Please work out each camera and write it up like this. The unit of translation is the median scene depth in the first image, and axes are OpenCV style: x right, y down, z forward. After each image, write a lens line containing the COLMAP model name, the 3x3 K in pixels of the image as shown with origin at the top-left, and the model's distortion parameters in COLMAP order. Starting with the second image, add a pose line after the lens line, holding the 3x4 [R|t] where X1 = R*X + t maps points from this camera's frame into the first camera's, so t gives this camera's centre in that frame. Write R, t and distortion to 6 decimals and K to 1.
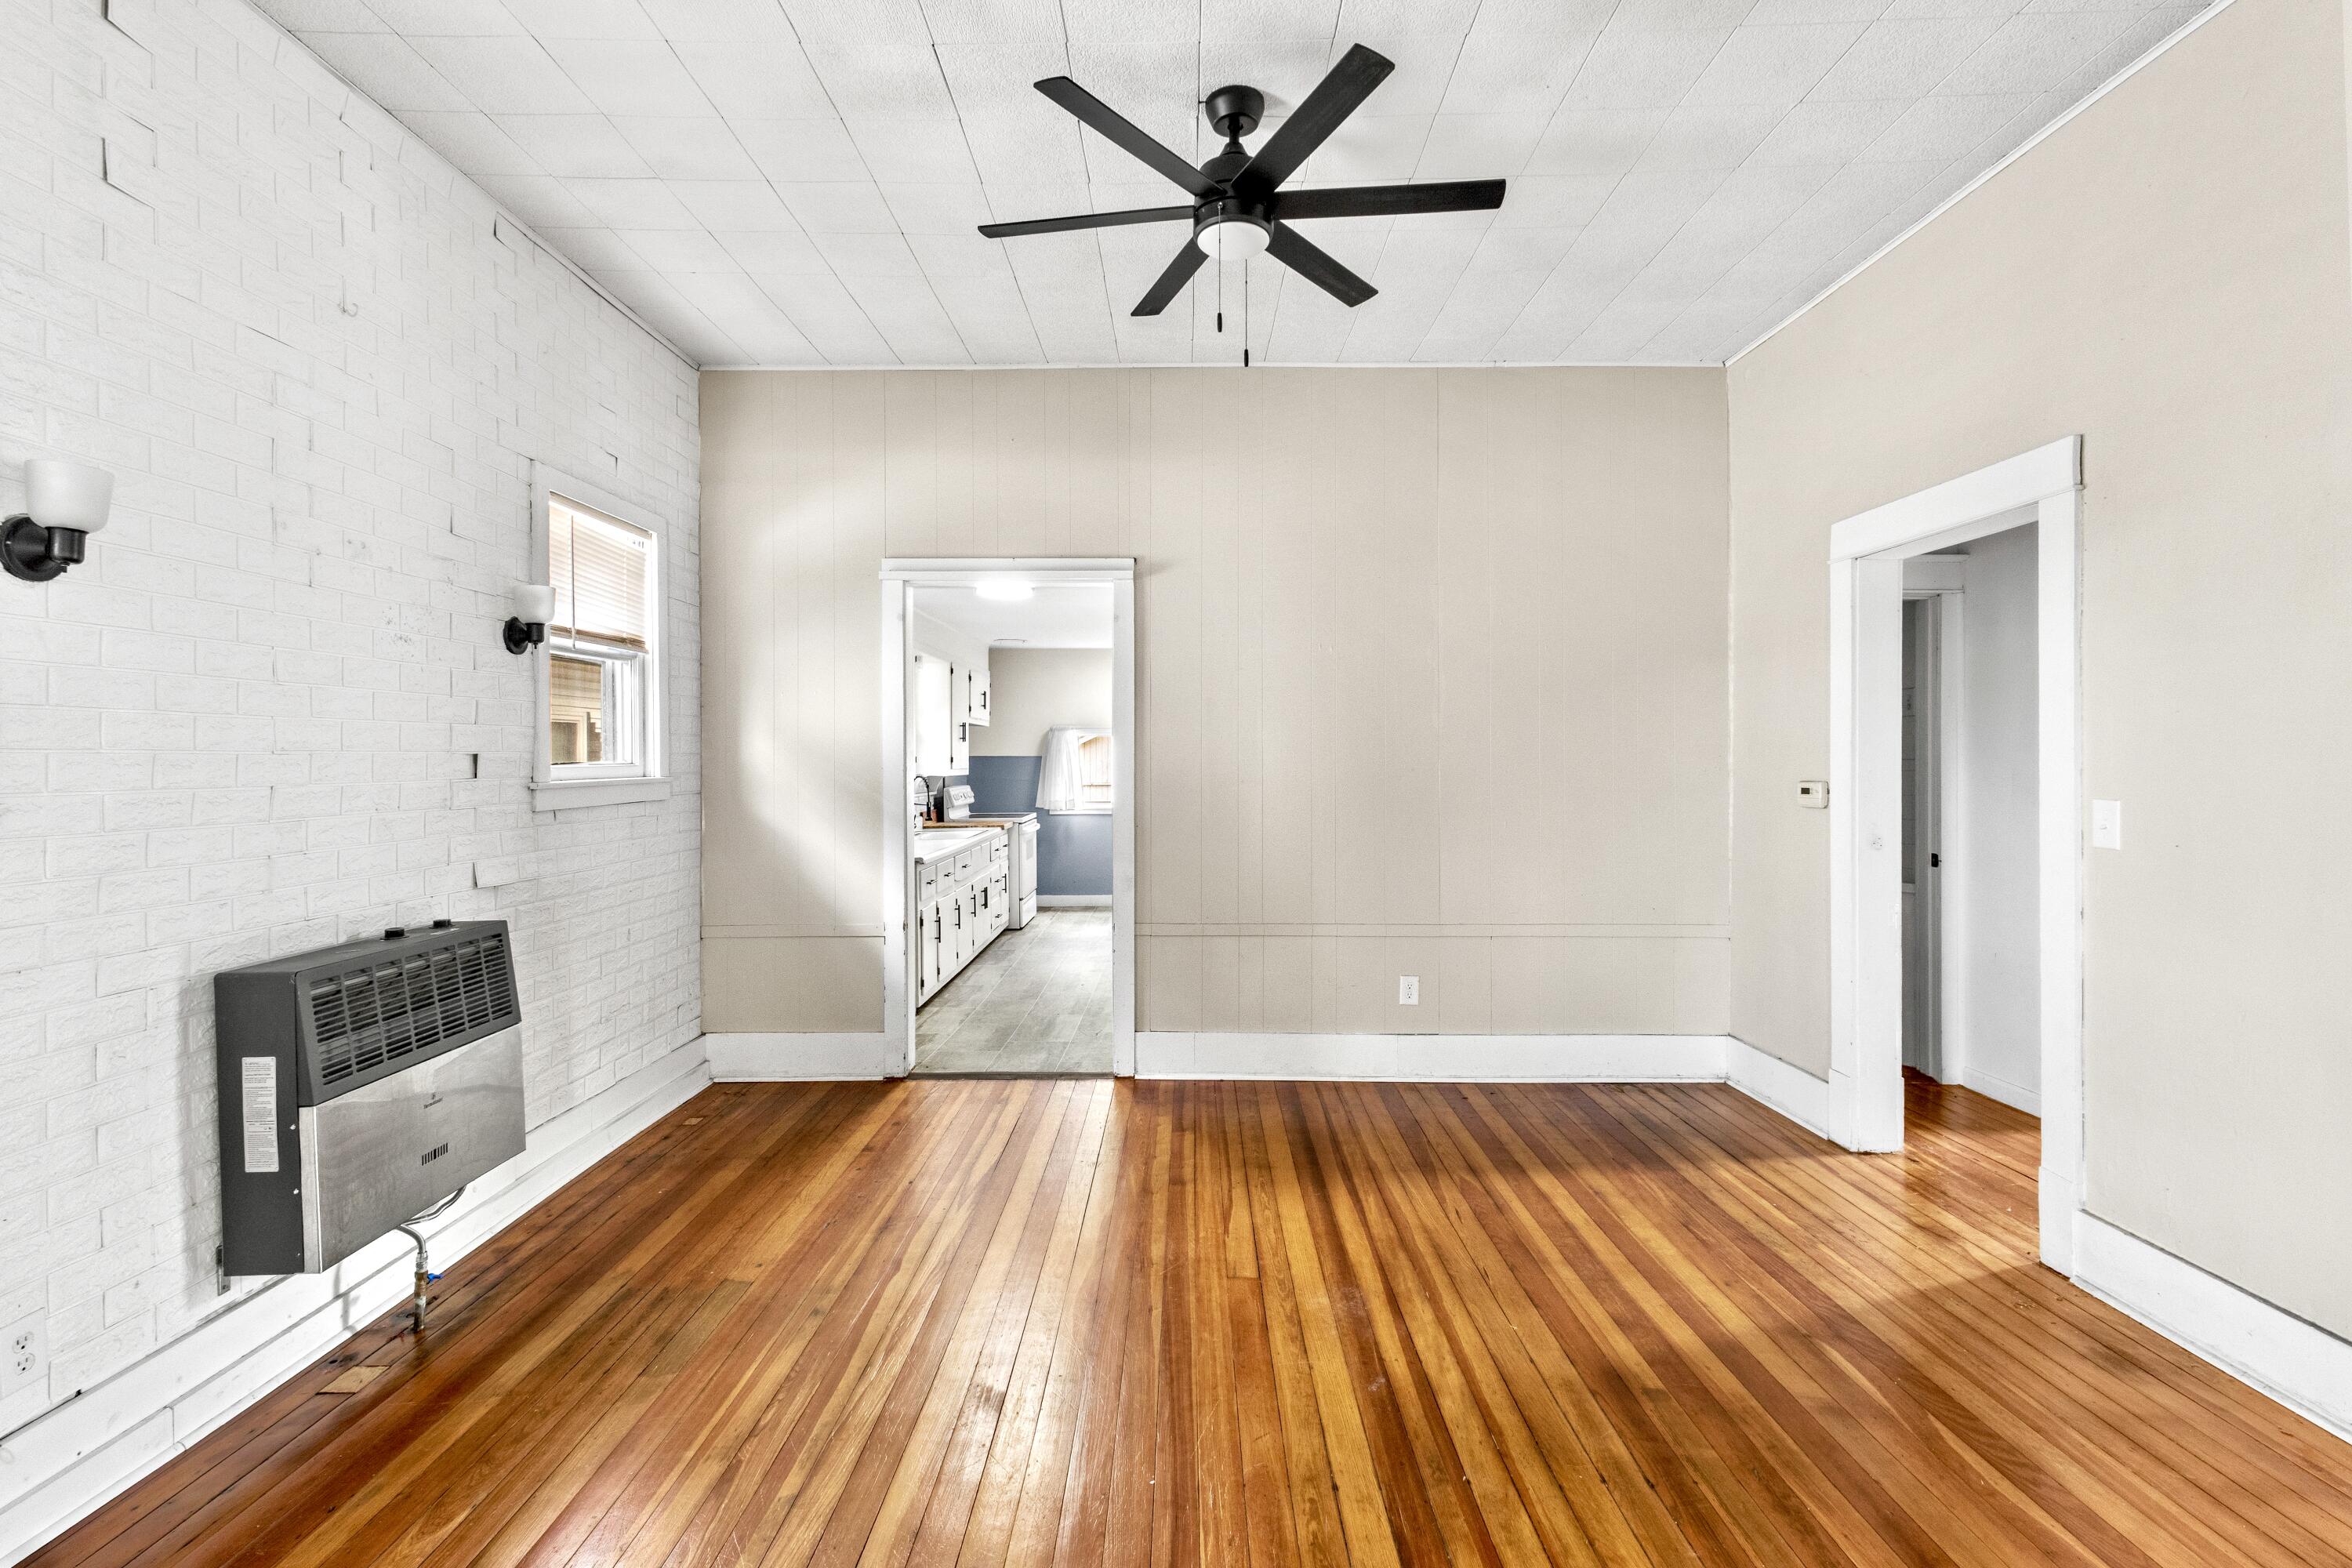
lens RADIAL K [[1088.6, 0, 1167.4], [0, 1088.6, 743.6], [0, 0, 1]] dist [0.001838, 0.000200]
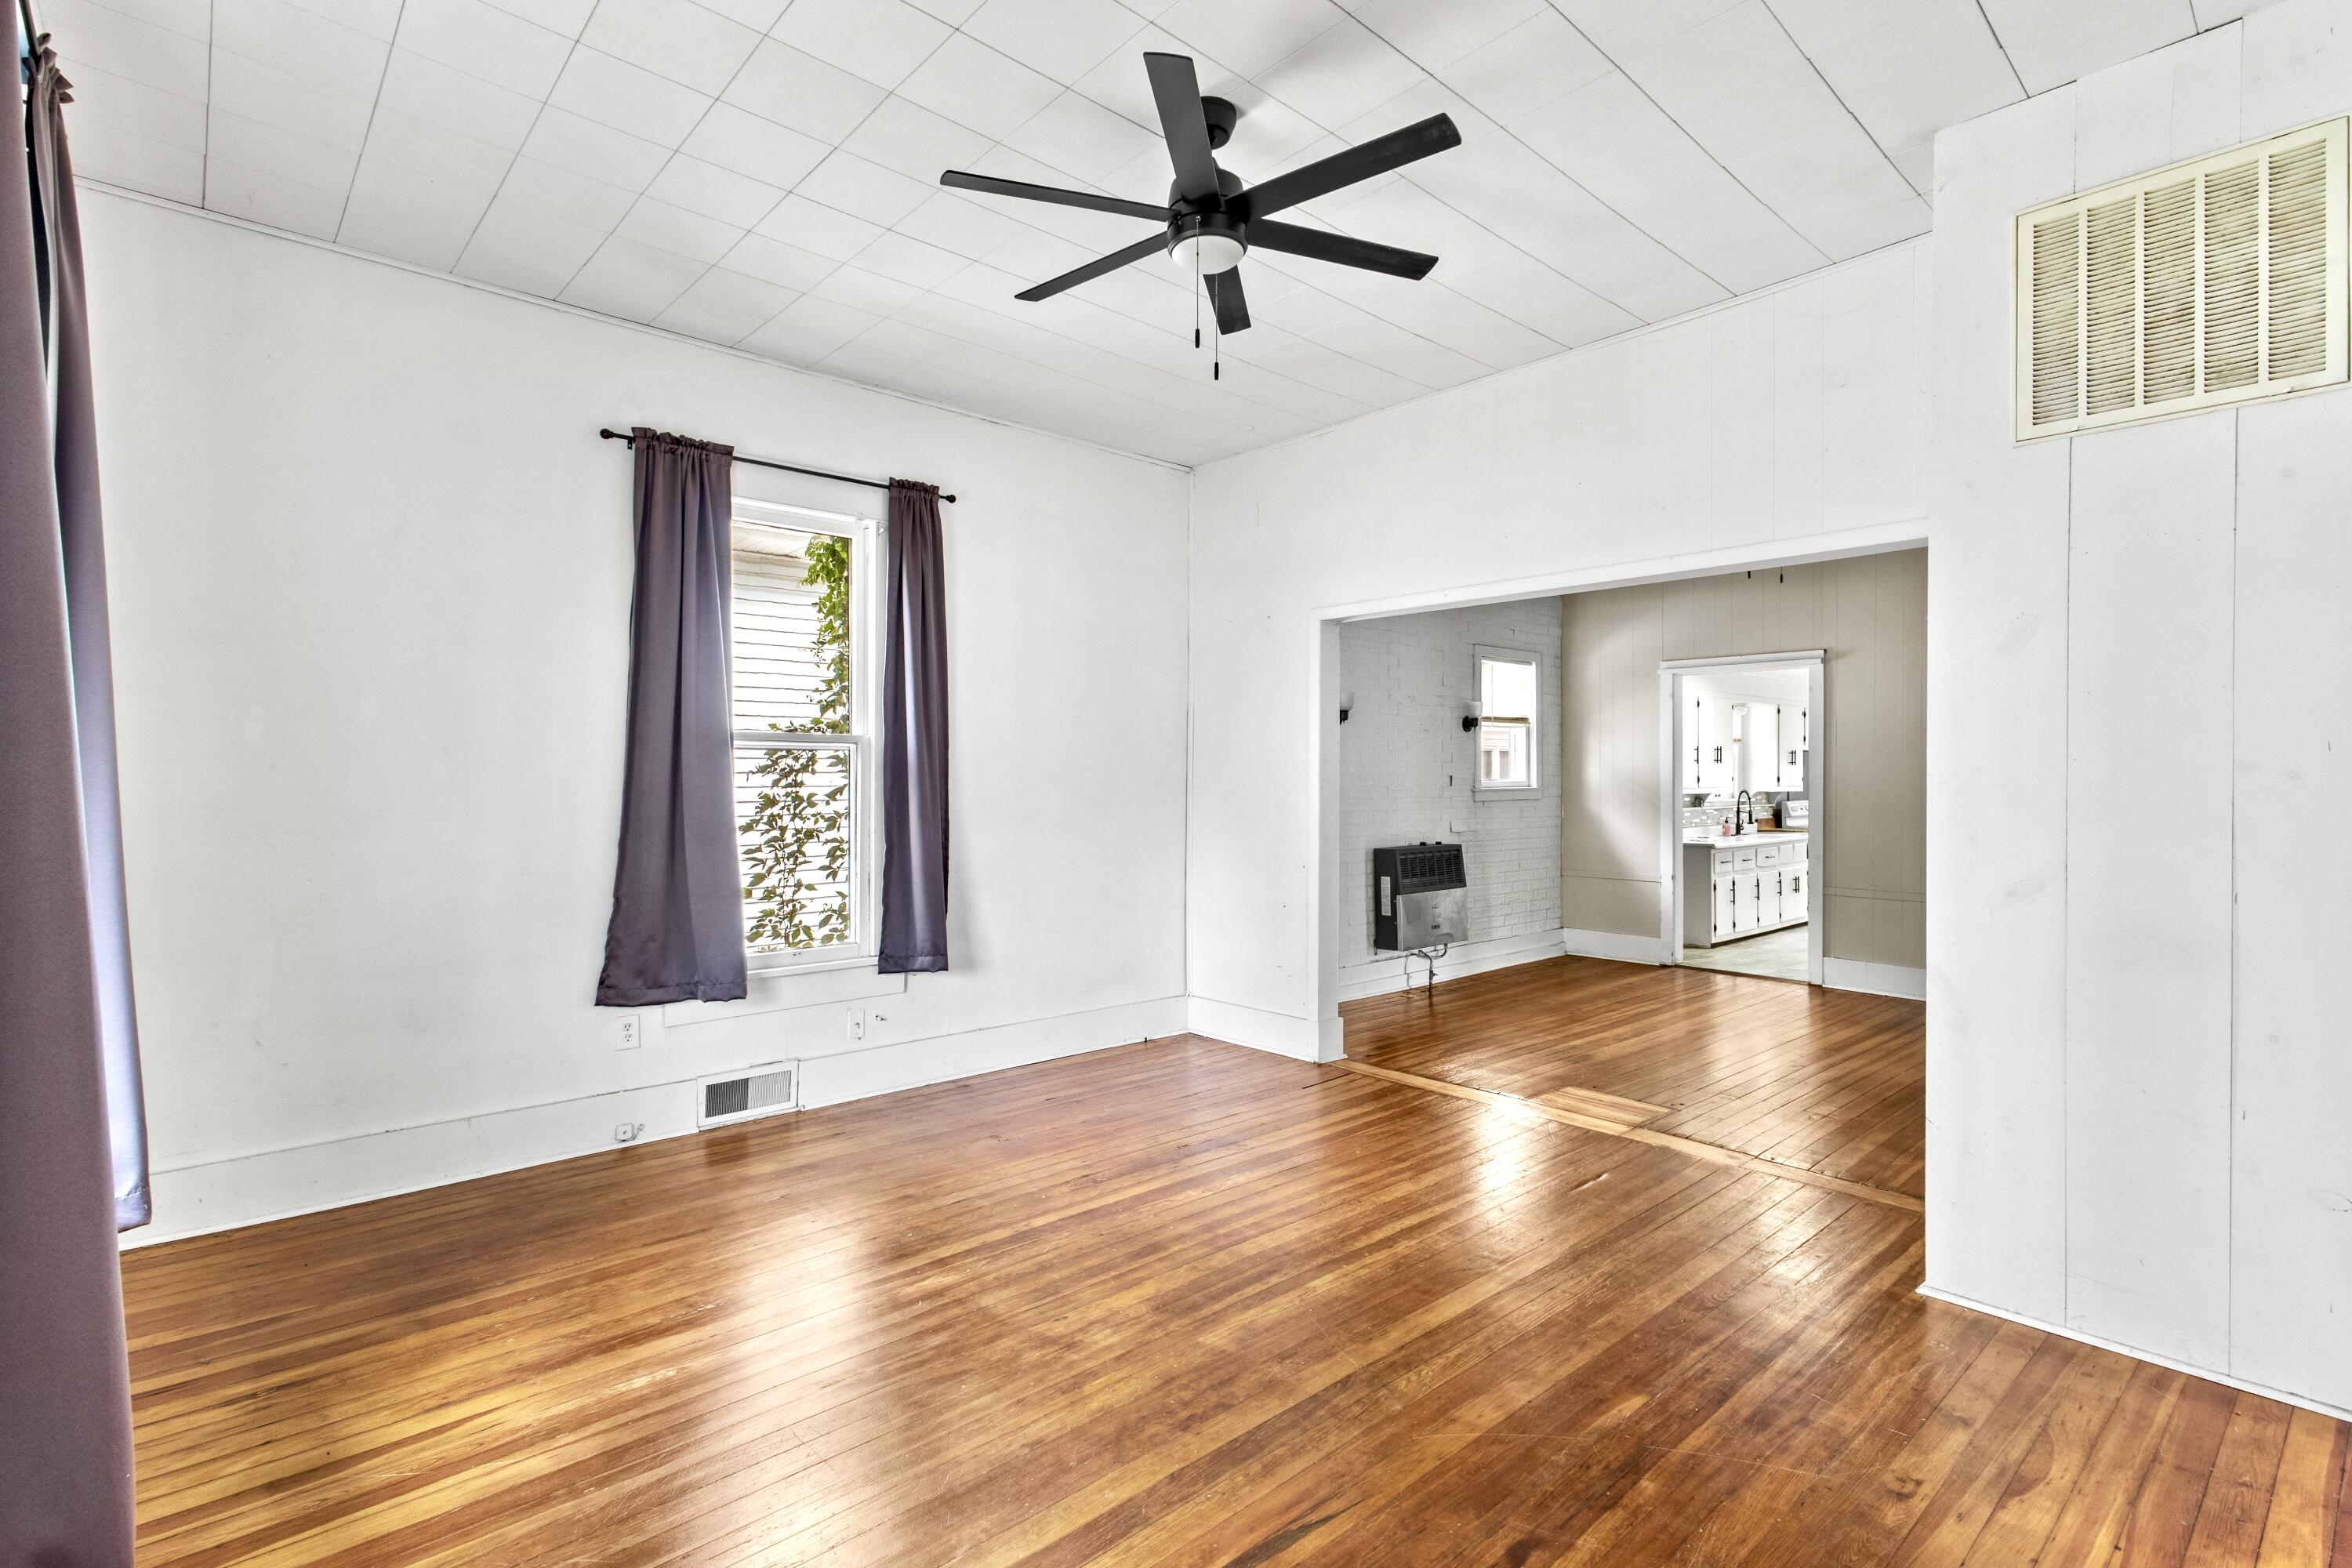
lens RADIAL K [[1098.5, 0, 1176.0], [0, 1098.5, 784.0], [0, 0, 1]] dist [0.001117, 0.000134]
pose [[0.672558, 0.011515, -0.739955, 0.702419], [0.004701, 0.999792, 0.019832, -0.021423], [0.740030, -0.016817, 0.672364, -1.009160]]
